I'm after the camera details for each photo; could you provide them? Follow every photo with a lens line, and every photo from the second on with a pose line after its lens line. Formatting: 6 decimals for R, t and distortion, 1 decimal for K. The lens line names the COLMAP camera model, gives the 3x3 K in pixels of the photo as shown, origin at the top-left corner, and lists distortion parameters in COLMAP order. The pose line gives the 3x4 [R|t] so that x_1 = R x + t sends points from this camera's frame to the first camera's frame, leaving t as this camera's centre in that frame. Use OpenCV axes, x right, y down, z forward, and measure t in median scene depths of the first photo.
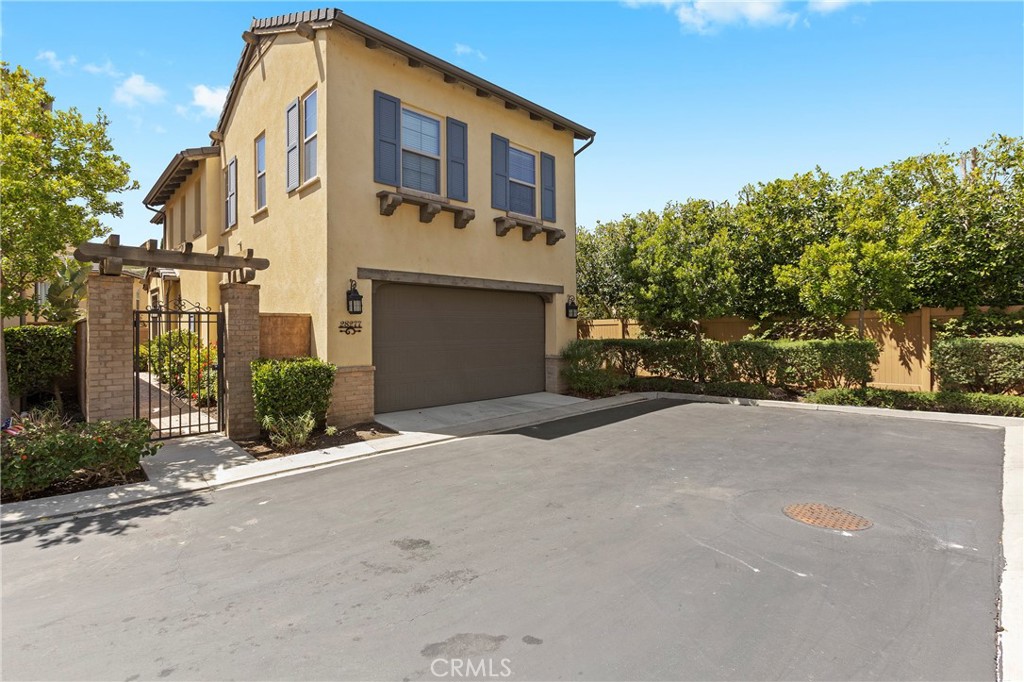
lens RADIAL K [[480.7, 0, 512.0], [0, 480.7, 341.0], [0, 0, 1]] dist [-0.001345, -0.000735]
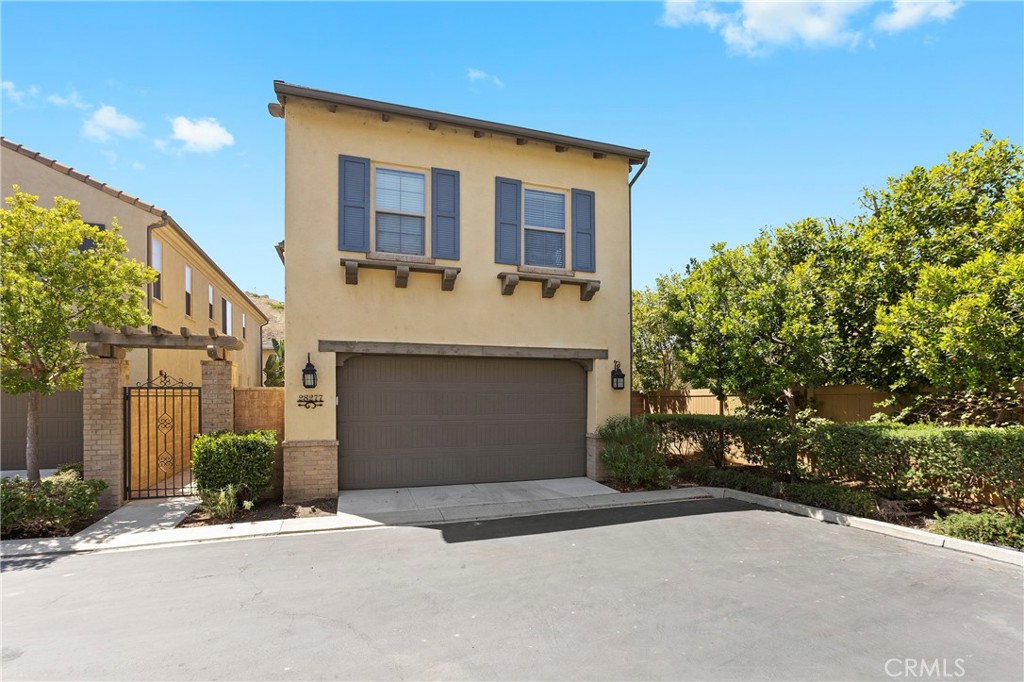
lens RADIAL K [[486.5, 0, 513.3], [0, 486.5, 412.8], [0, 0, 1]] dist [-0.003128, -0.000039]
pose [[0.905194, 0.019498, -0.424551, 0.393037], [-0.014035, 0.999774, 0.015992, -0.022048], [0.424767, -0.008517, 0.905263, 0.228024]]
